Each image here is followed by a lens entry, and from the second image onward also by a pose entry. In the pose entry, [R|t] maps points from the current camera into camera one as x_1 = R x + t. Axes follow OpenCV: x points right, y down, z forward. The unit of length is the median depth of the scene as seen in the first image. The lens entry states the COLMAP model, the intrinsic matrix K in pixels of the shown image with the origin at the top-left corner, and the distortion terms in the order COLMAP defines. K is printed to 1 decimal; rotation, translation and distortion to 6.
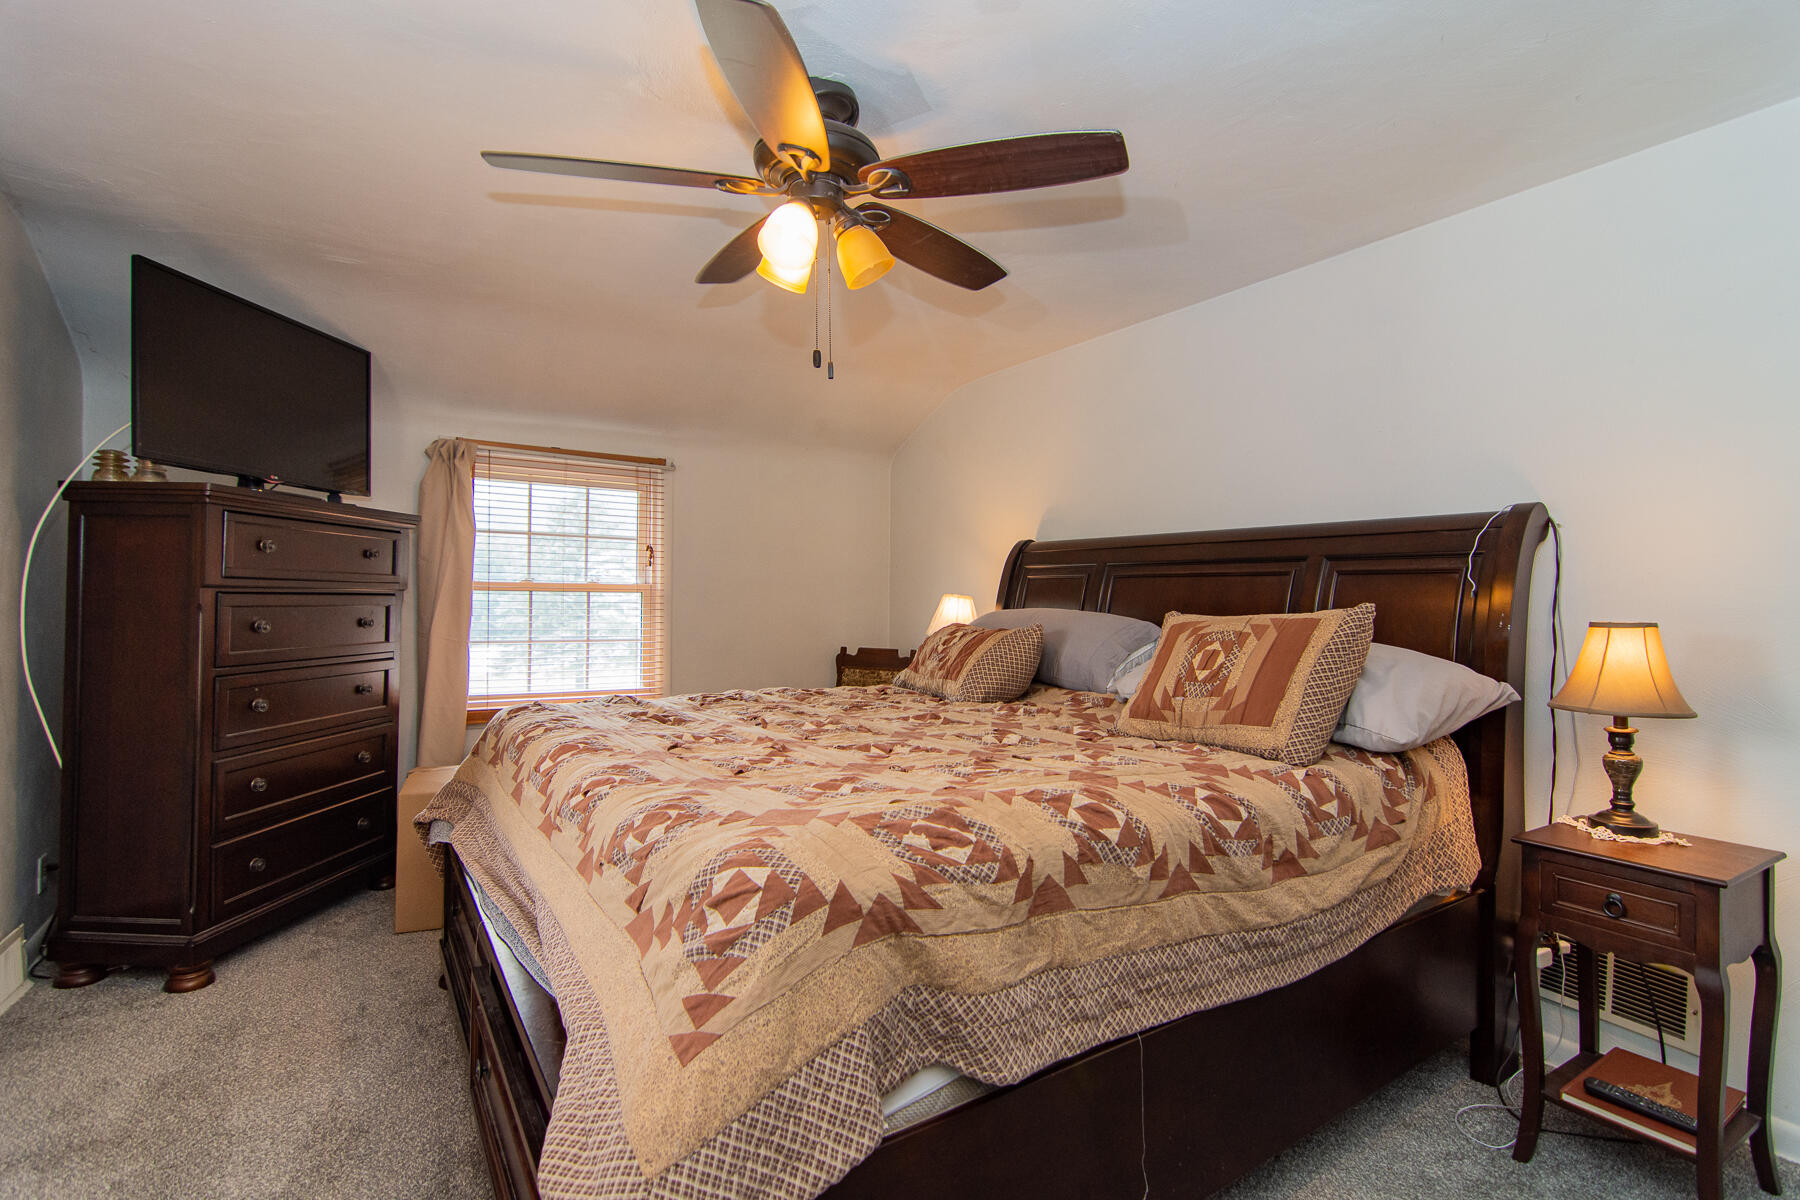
lens RADIAL K [[865.3, 0, 900.0], [0, 865.3, 600.0], [0, 0, 1]] dist [0.000388, 0.001821]
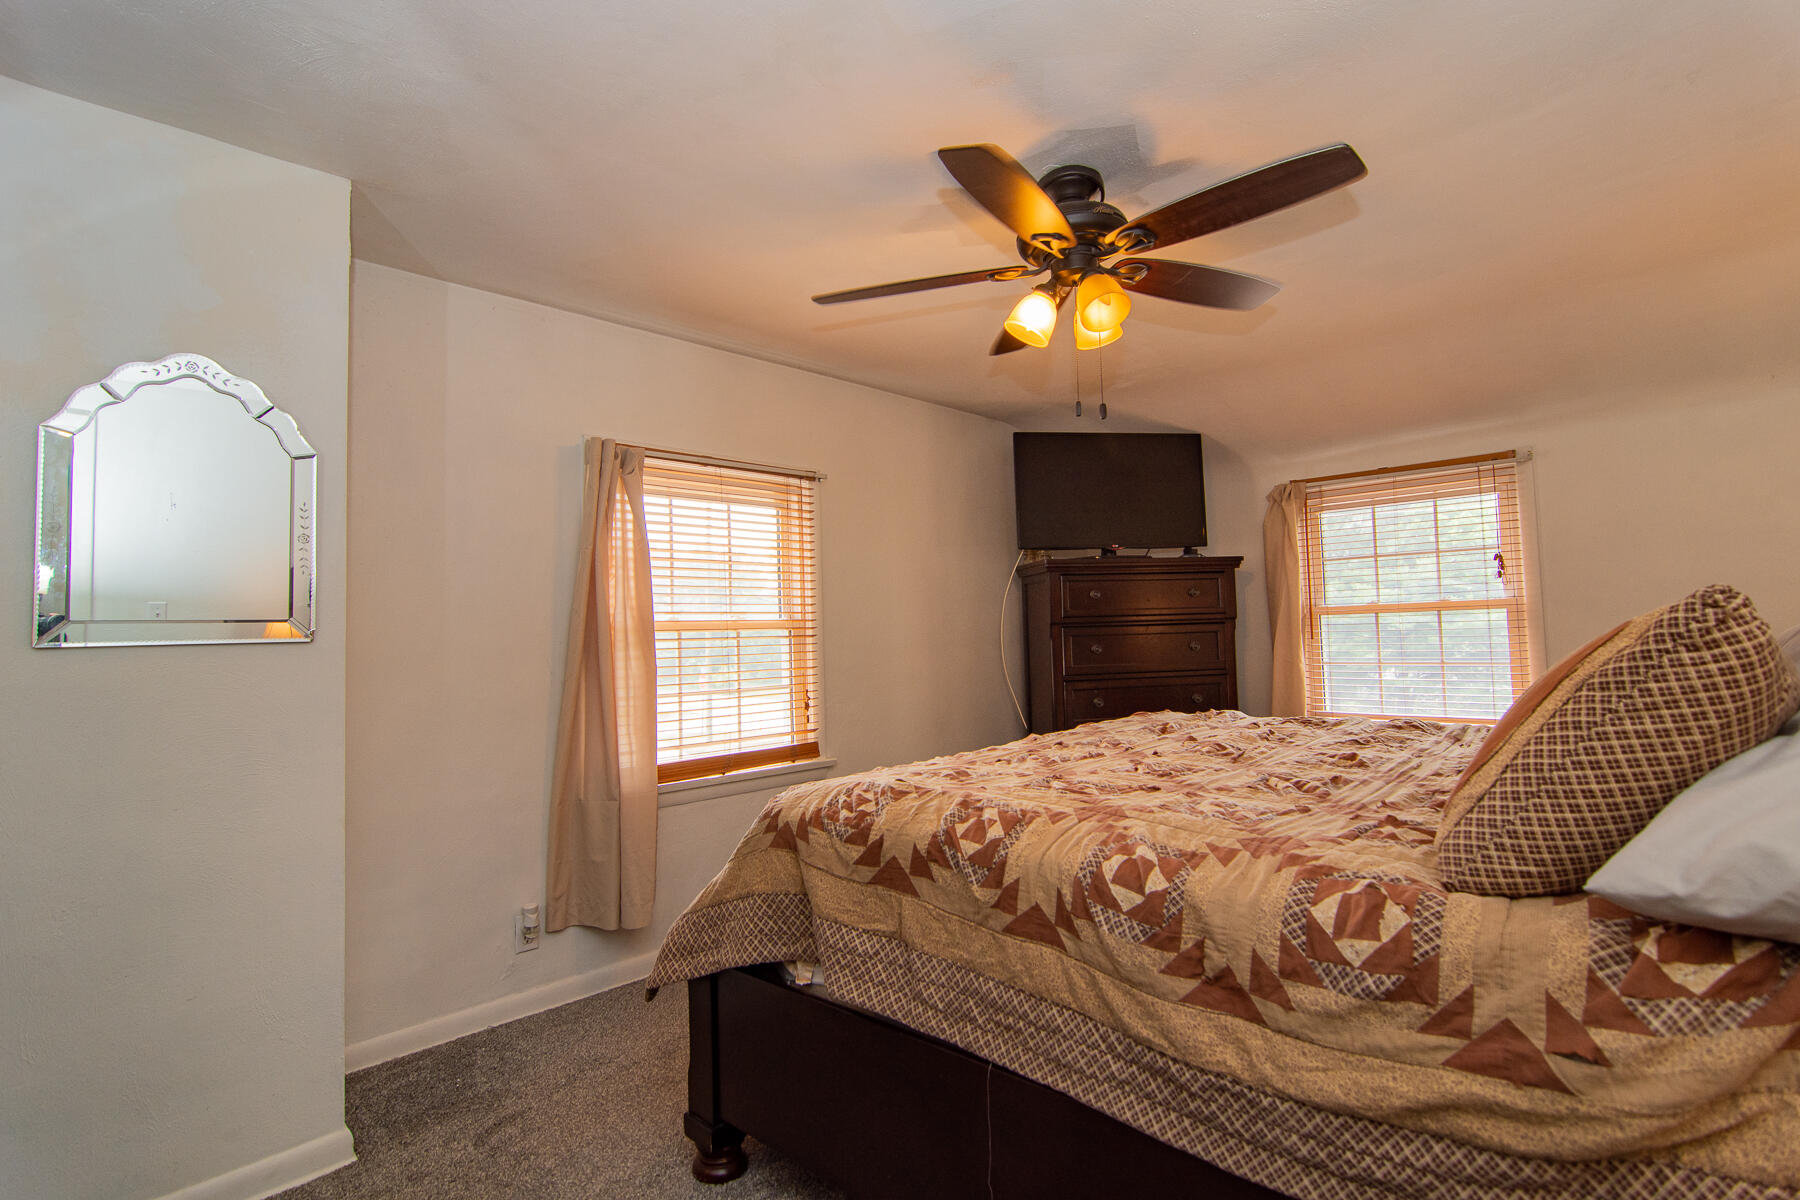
lens RADIAL K [[865.3, 0, 900.0], [0, 865.3, 600.0], [0, 0, 1]] dist [0.000388, 0.001821]
pose [[0.215030, -0.060888, -0.974708, 0.993688], [0.031652, 0.997965, -0.055358, 0.026822], [0.976094, -0.018948, 0.216519, 0.565198]]
